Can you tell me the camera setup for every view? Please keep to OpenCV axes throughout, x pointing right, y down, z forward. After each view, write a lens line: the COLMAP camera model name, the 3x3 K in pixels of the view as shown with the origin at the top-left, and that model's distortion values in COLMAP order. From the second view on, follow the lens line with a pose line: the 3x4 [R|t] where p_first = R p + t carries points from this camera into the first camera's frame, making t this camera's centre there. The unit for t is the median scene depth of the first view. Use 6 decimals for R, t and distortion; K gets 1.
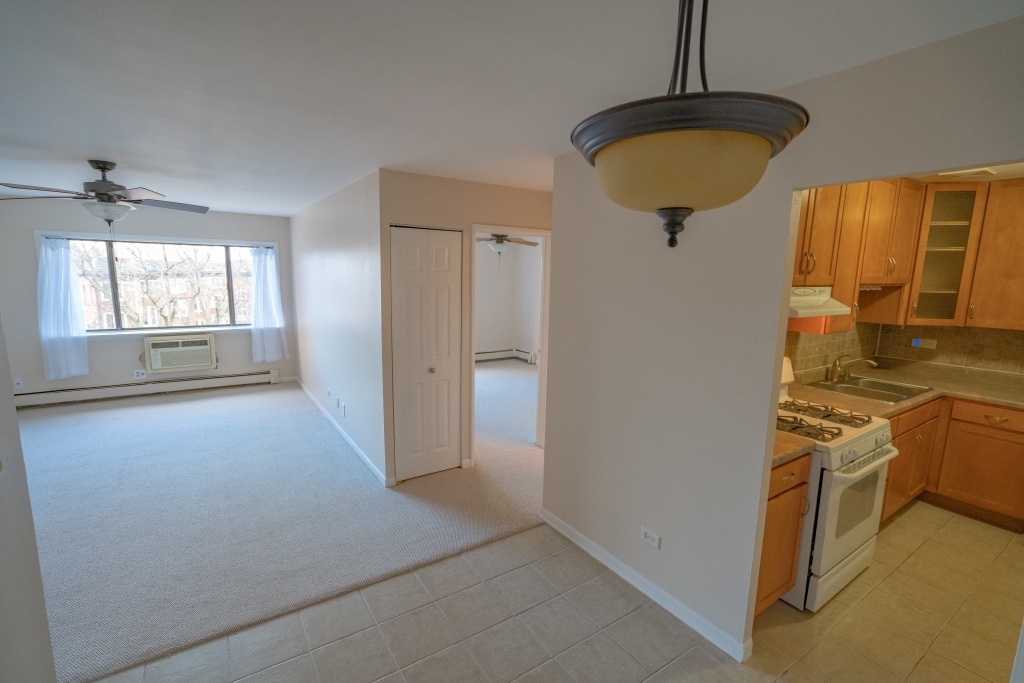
lens RADIAL K [[457.1, 0, 511.5], [0, 457.1, 346.3], [0, 0, 1]] dist [0.001289, 0.000262]
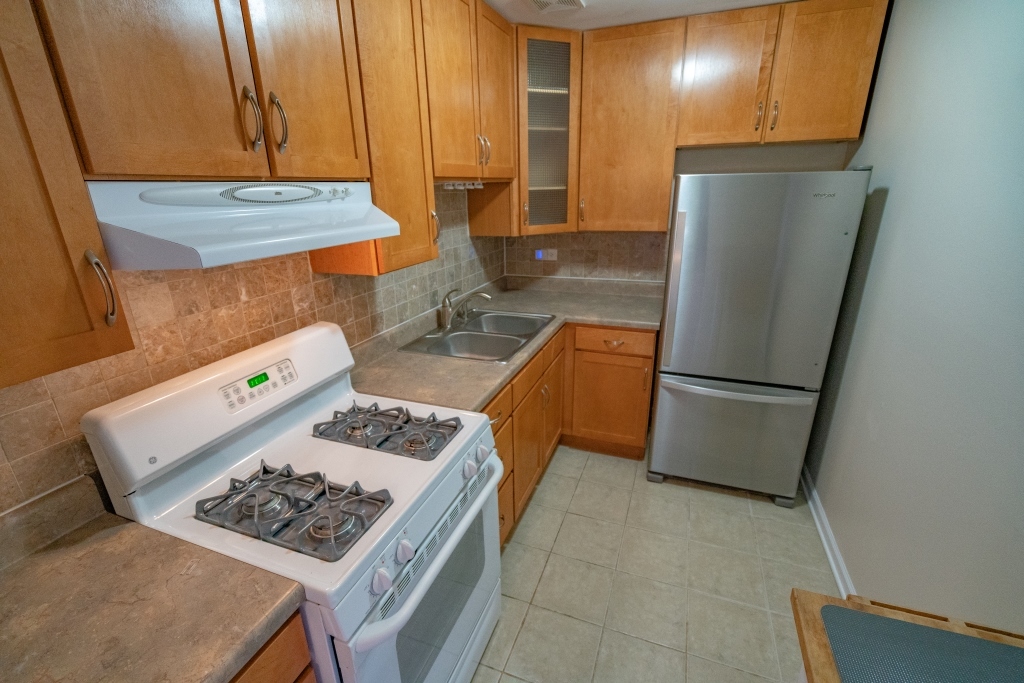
lens RADIAL K [[457.1, 0, 511.5], [0, 457.1, 346.3], [0, 0, 1]] dist [0.001289, 0.000262]
pose [[0.815070, -0.224274, 0.534192, 0.420182], [0.128069, 0.968972, 0.211404, -0.032686], [-0.565030, -0.103895, 0.818503, 0.386316]]
